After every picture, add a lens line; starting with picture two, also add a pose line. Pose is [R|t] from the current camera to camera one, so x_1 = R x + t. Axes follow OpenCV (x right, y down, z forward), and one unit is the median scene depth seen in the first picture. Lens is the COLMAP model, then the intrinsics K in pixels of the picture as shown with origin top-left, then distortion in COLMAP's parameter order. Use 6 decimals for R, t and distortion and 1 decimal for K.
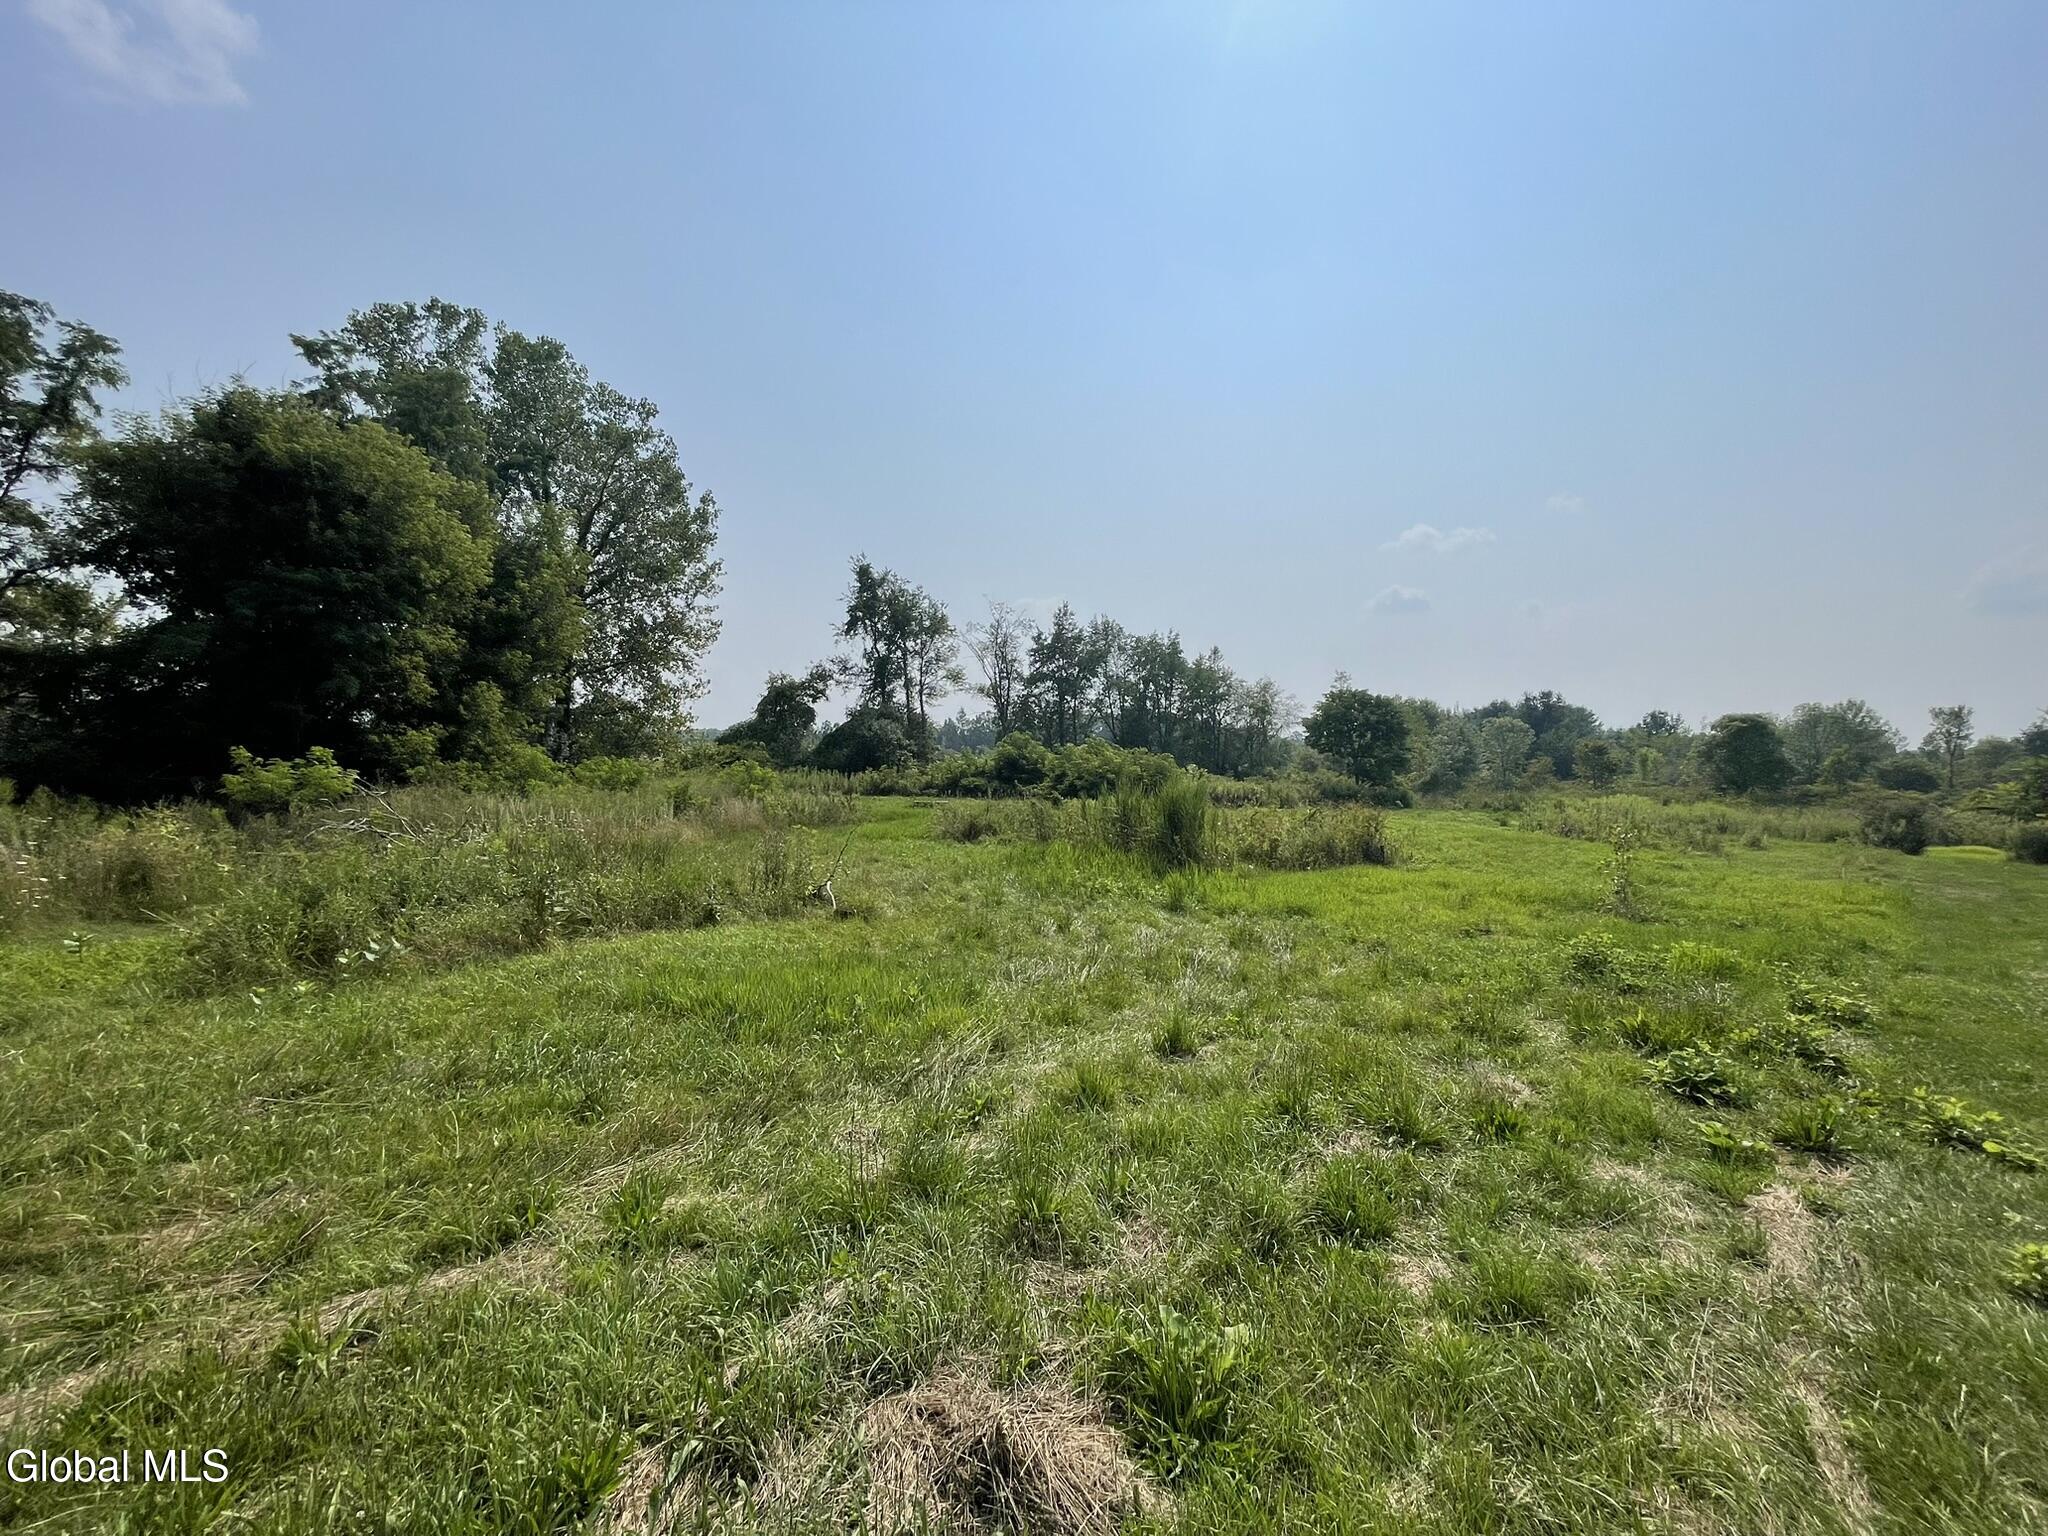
lens RADIAL K [[805.1, 0, 1013.8], [0, 805.1, 779.2], [0, 0, 1]] dist [-0.018086, 0.000361]
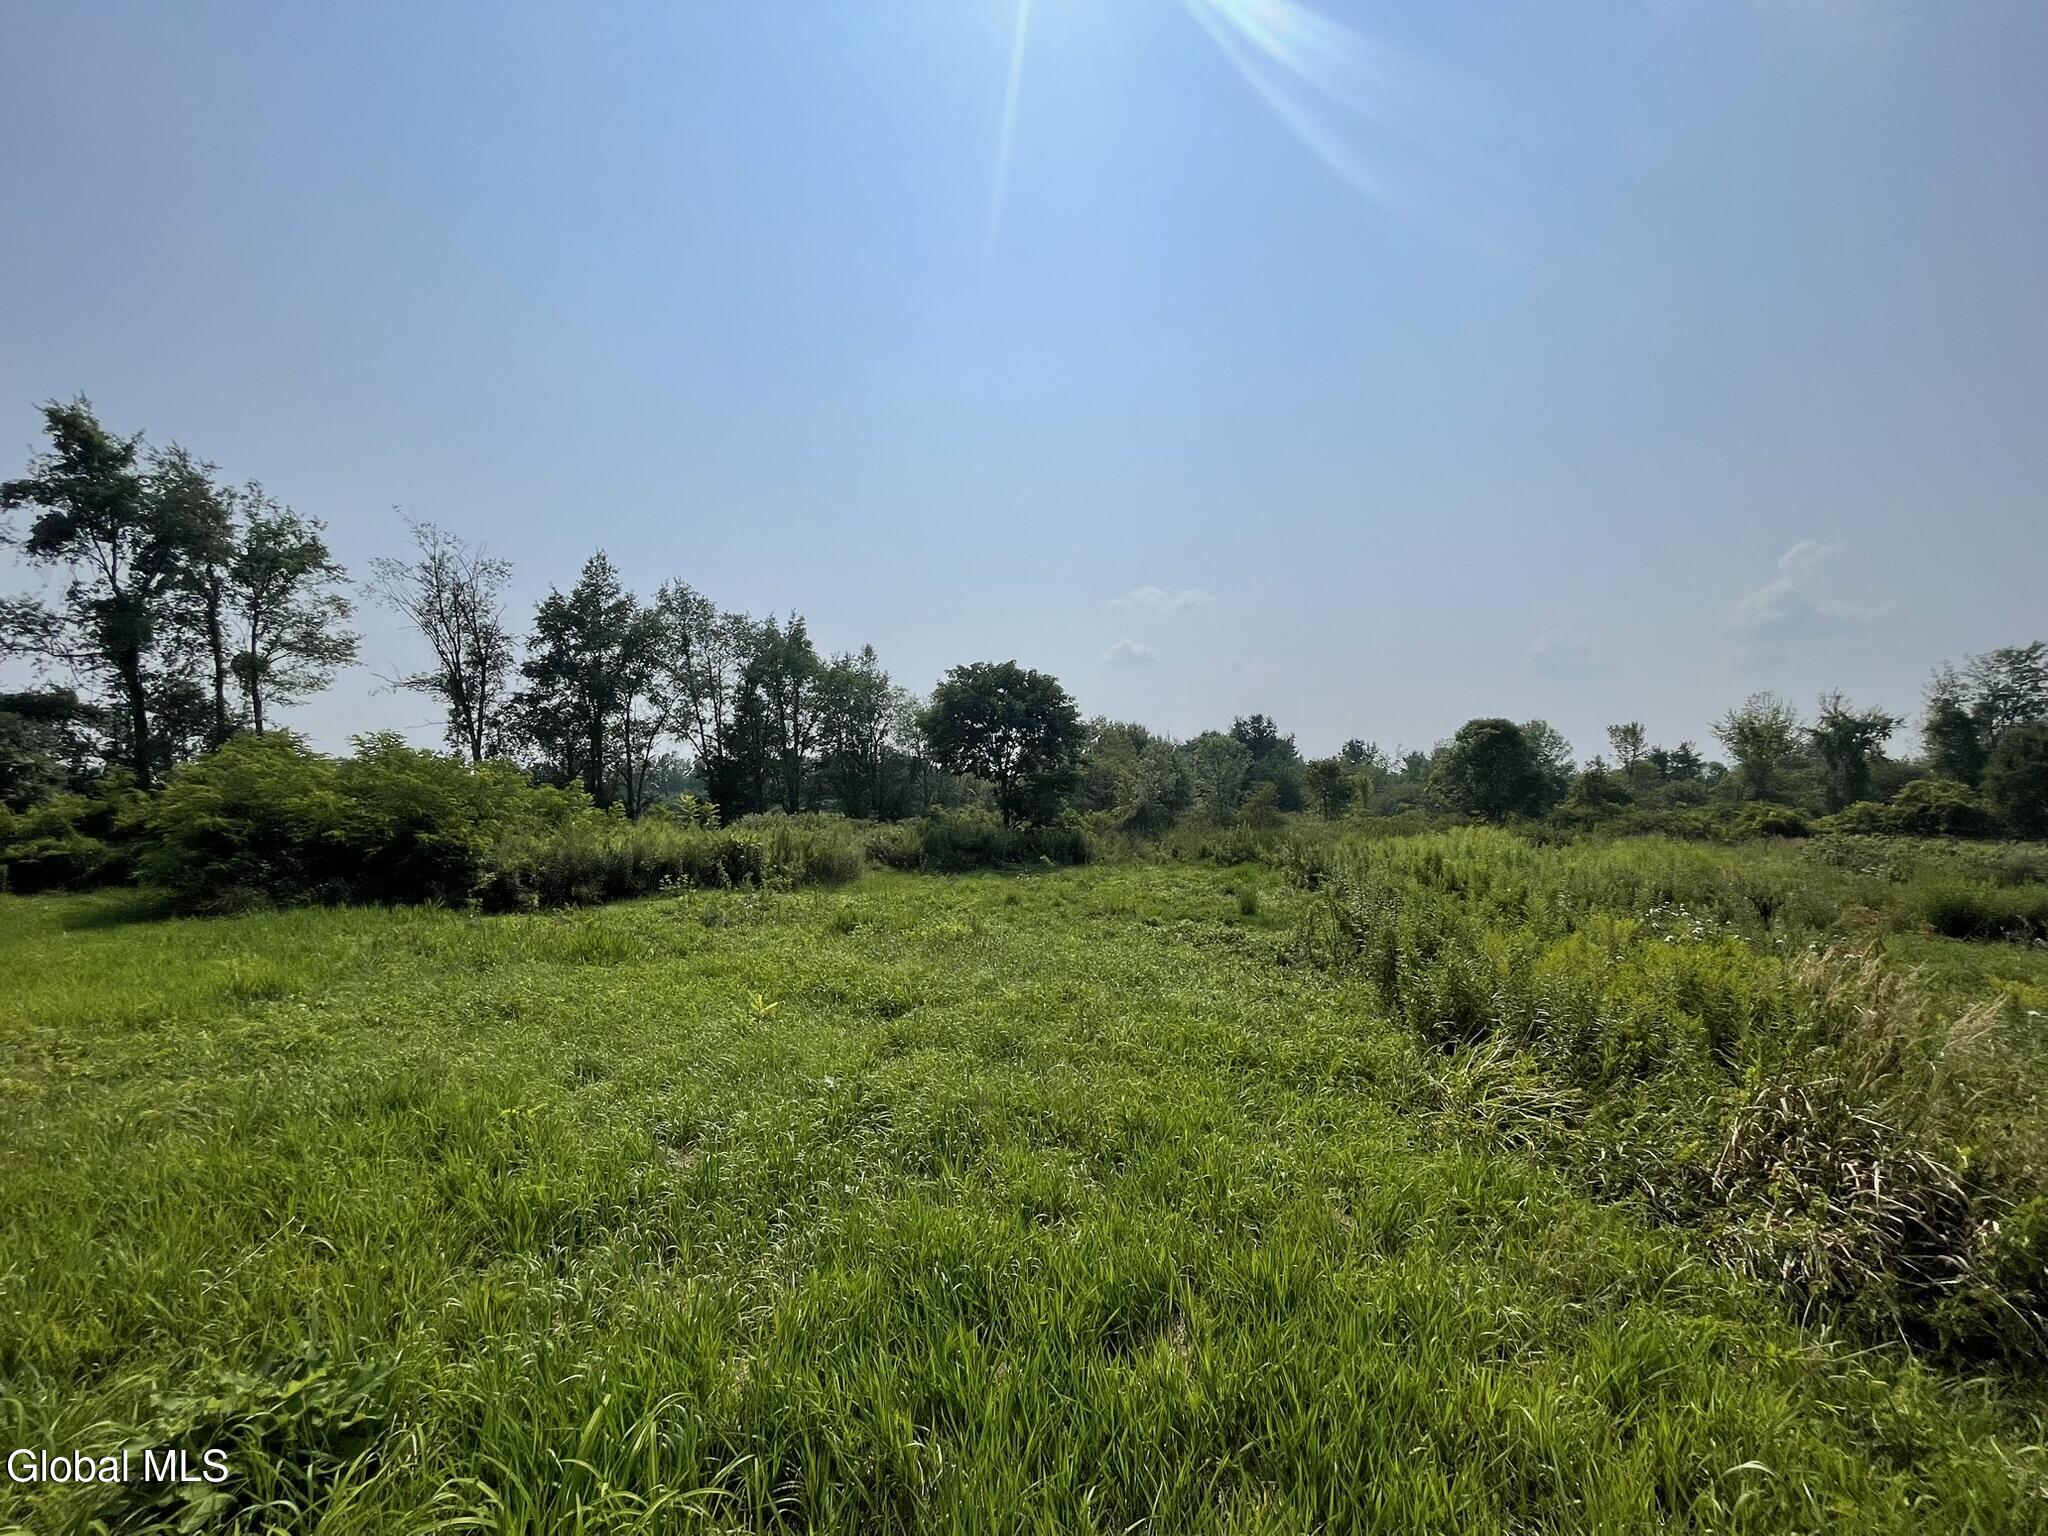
lens RADIAL K [[805.1, 0, 1037.7], [0, 805.1, 777.5], [0, 0, 1]] dist [-0.018086, 0.000361]
pose [[0.944429, -0.012935, 0.328461, 0.182133], [0.033113, 0.997886, -0.055916, 0.003879], [-0.327043, 0.063685, 0.942861, 0.310538]]
